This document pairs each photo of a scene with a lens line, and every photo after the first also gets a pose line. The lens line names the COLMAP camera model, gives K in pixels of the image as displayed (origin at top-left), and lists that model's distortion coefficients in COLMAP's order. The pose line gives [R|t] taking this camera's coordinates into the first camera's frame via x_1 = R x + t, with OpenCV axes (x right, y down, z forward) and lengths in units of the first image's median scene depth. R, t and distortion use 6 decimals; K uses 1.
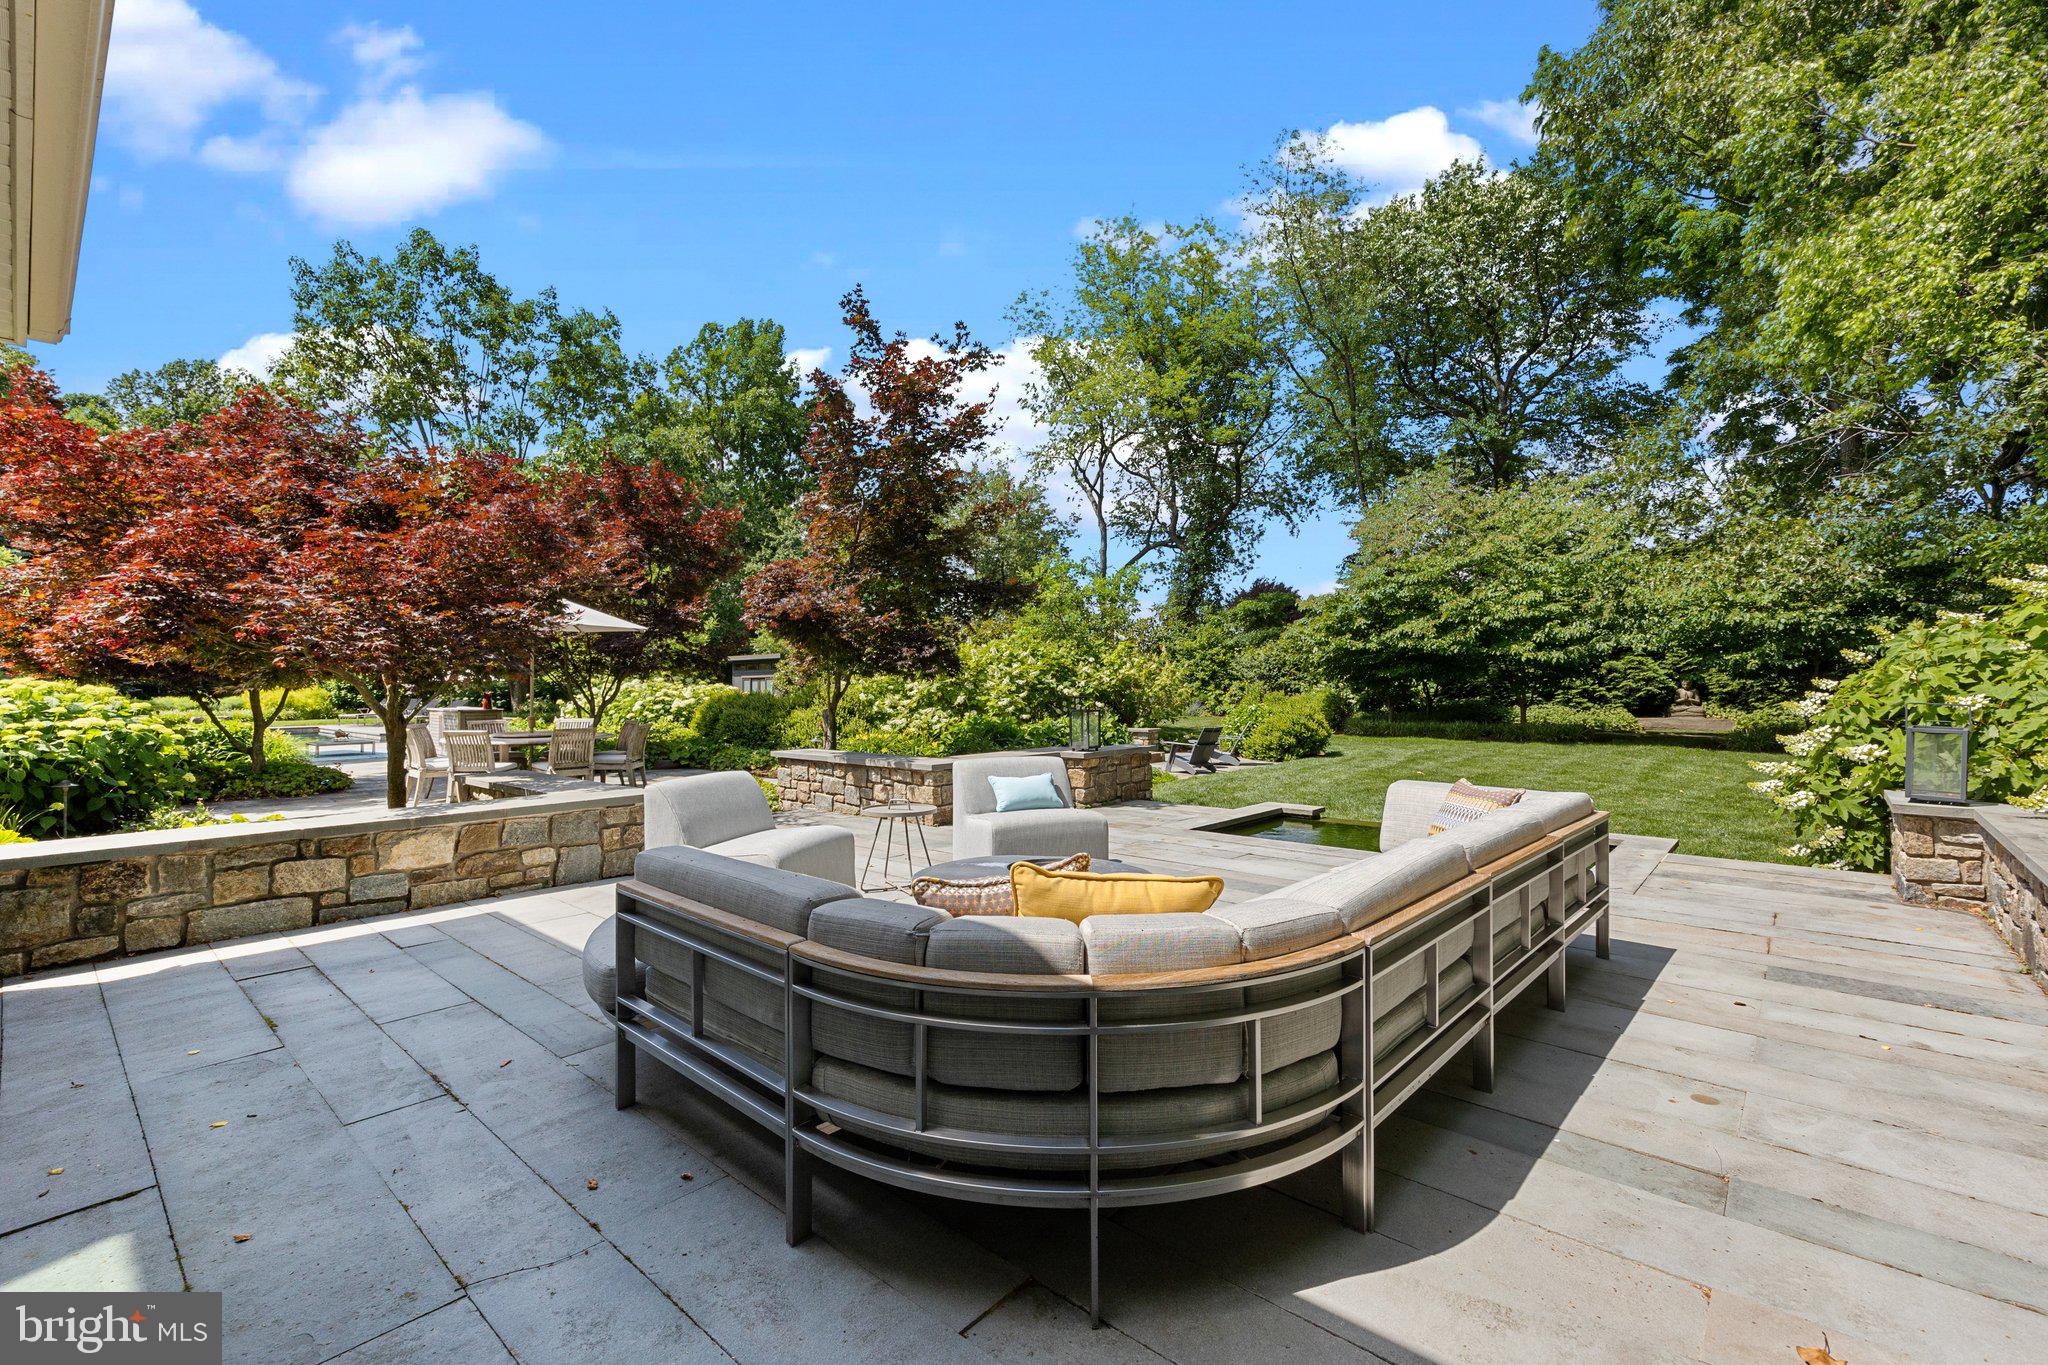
lens RADIAL K [[876.9, 0, 1030.9], [0, 876.9, 668.8], [0, 0, 1]] dist [0.016747, -0.000394]
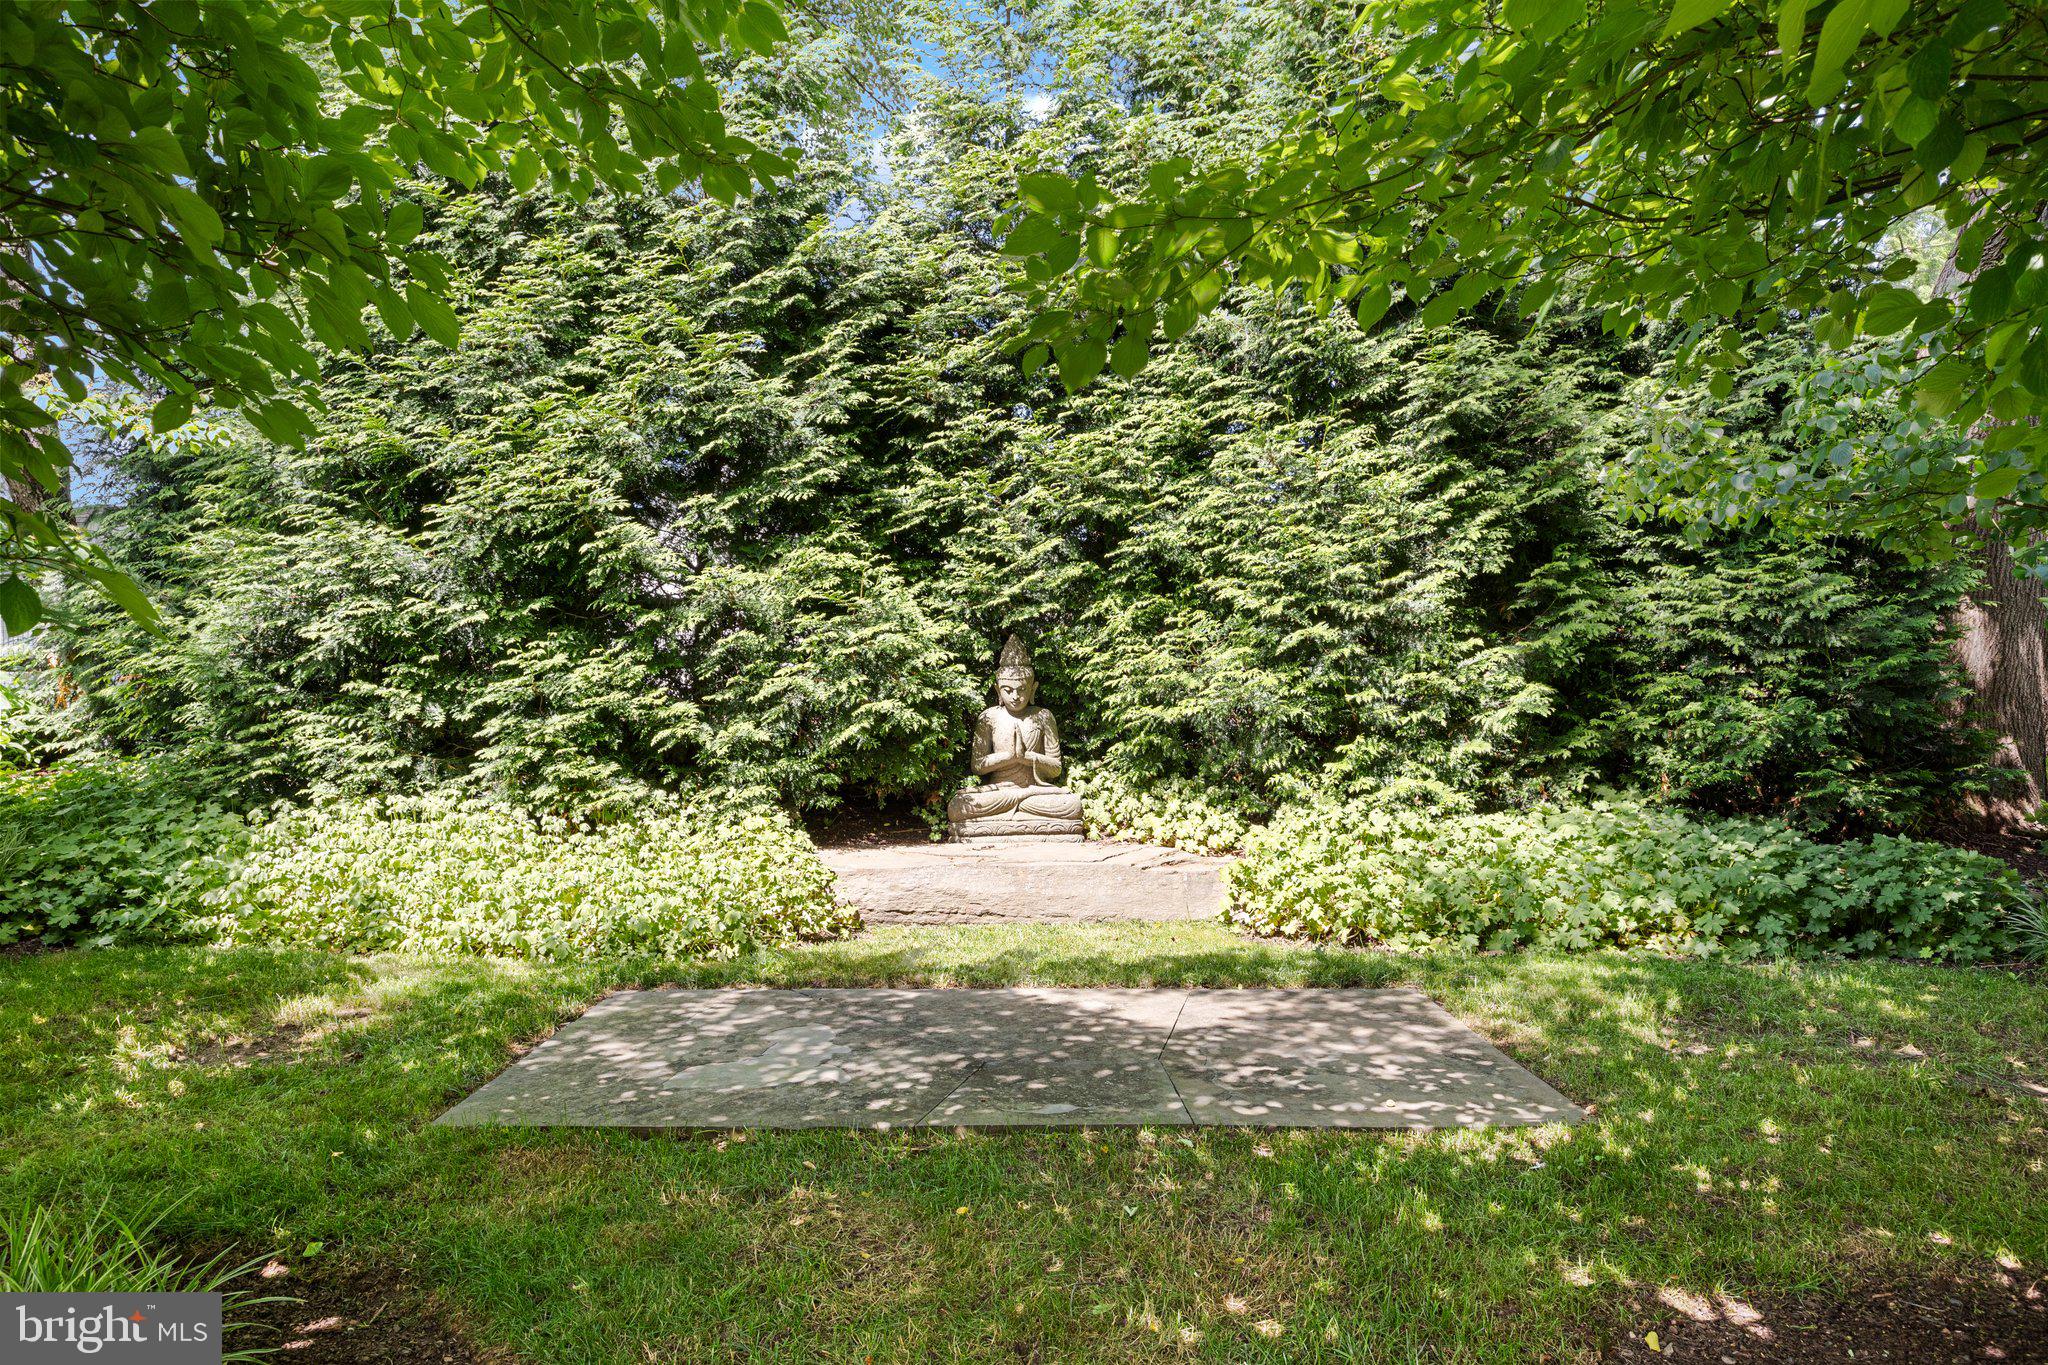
lens RADIAL K [[1201.6, 0, 1028.2], [0, 1201.6, 679.1], [0, 0, 1]] dist [-0.019843, -0.000528]
pose [[0.729345, 0.006824, 0.684112, 0.615826], [-0.018992, 0.999767, 0.010275, 0.013982], [-0.683882, -0.020486, 0.729305, 0.893322]]
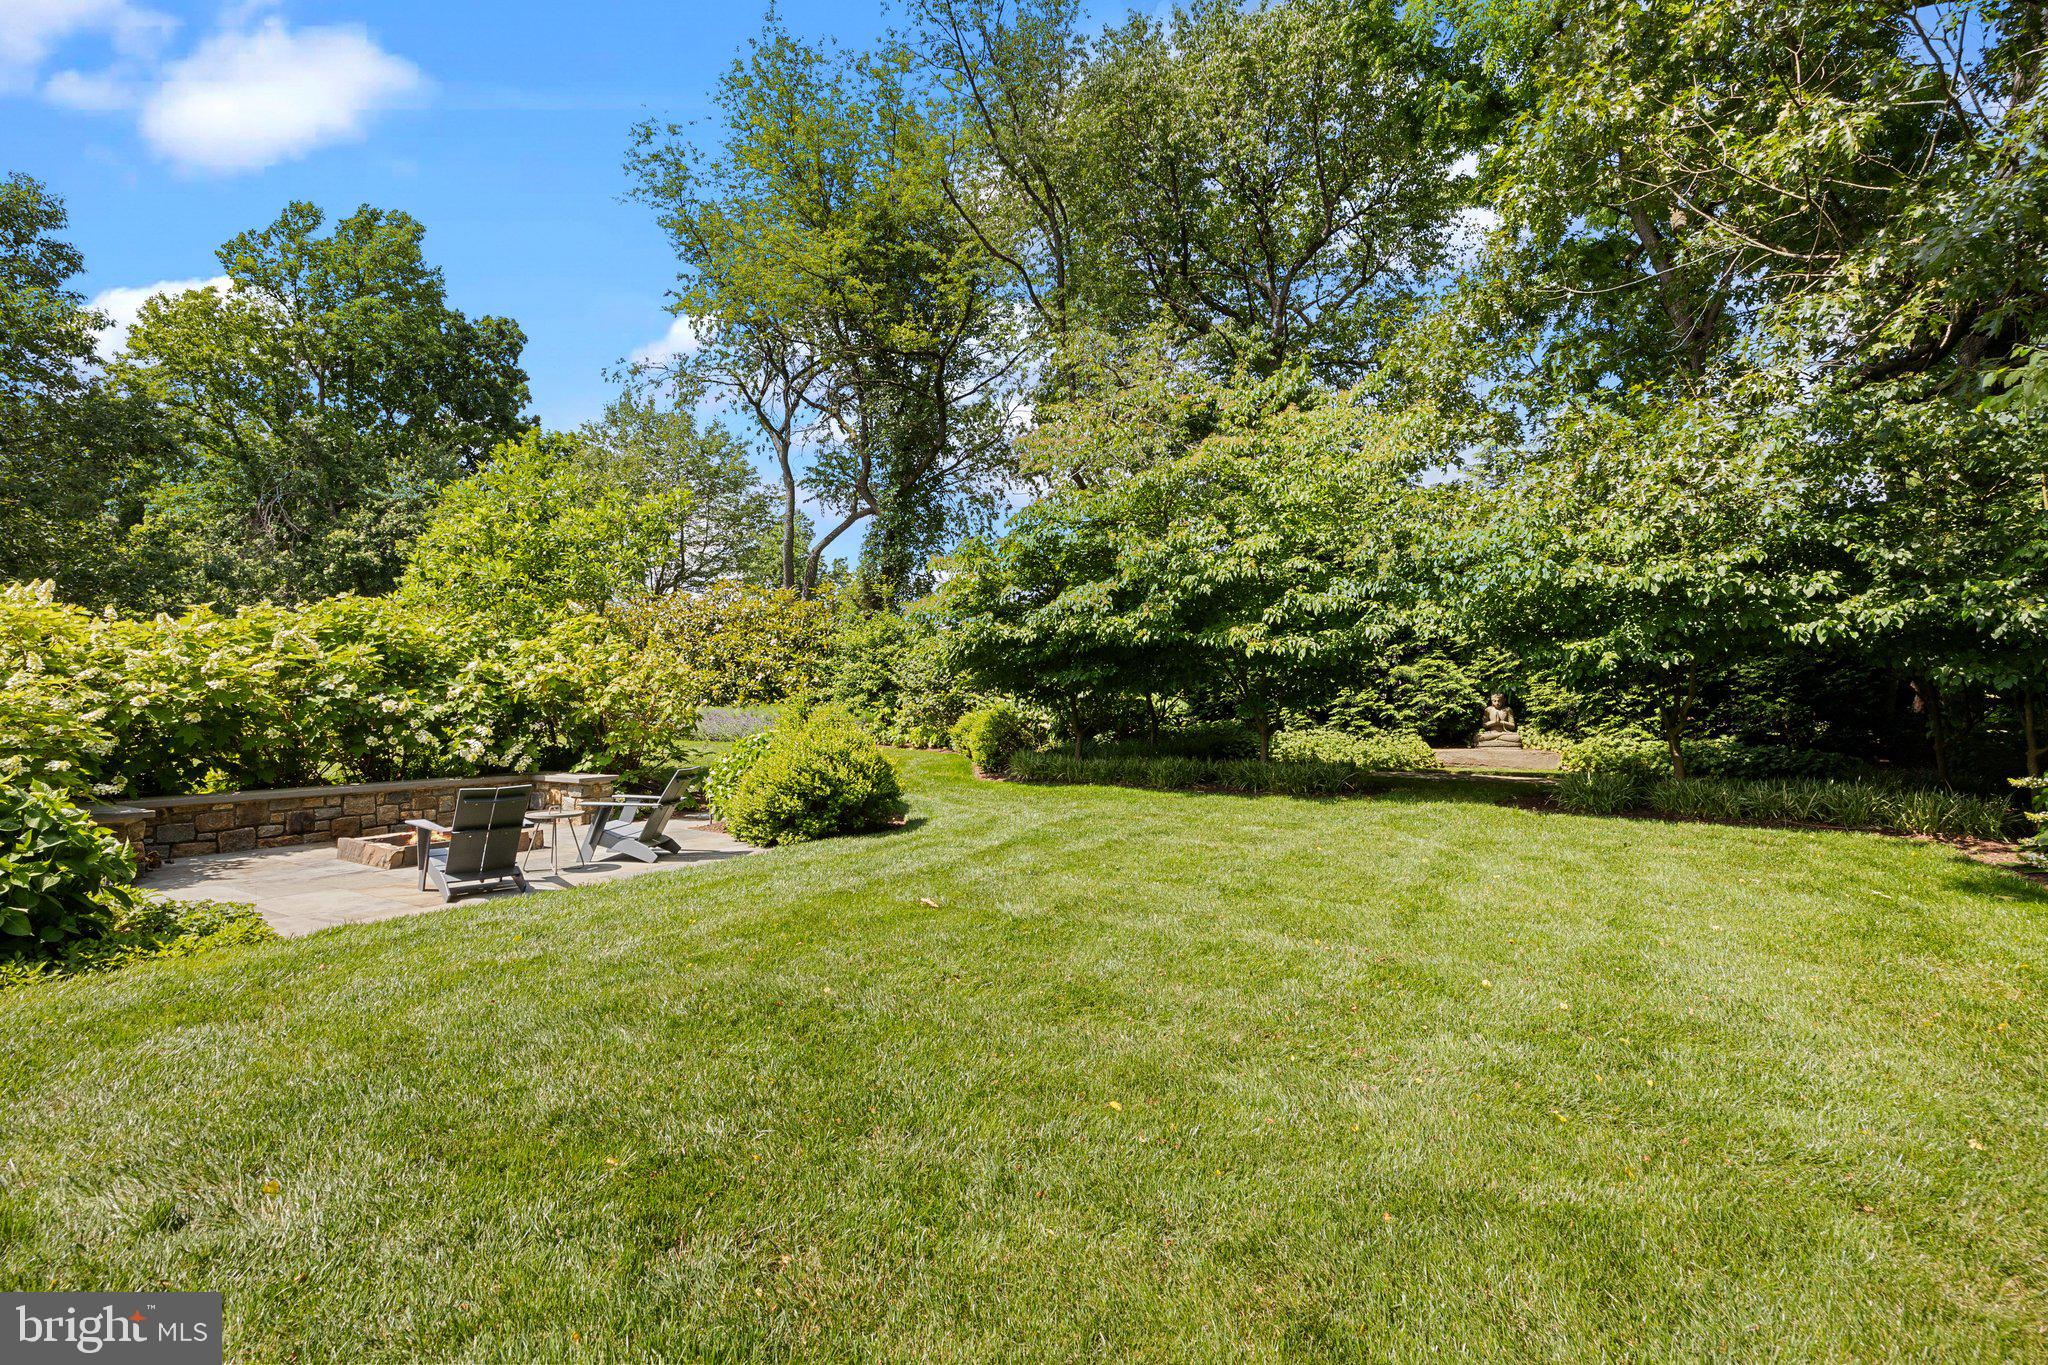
lens RADIAL K [[956.6, 0, 1023.7], [0, 956.6, 677.0], [0, 0, 1]] dist [-0.020595, 0.000352]
pose [[0.984125, 0.011290, 0.177119, 0.280864], [-0.009609, 0.999900, -0.010347, 0.012024], [-0.177218, 0.008481, 0.984135, 0.383735]]
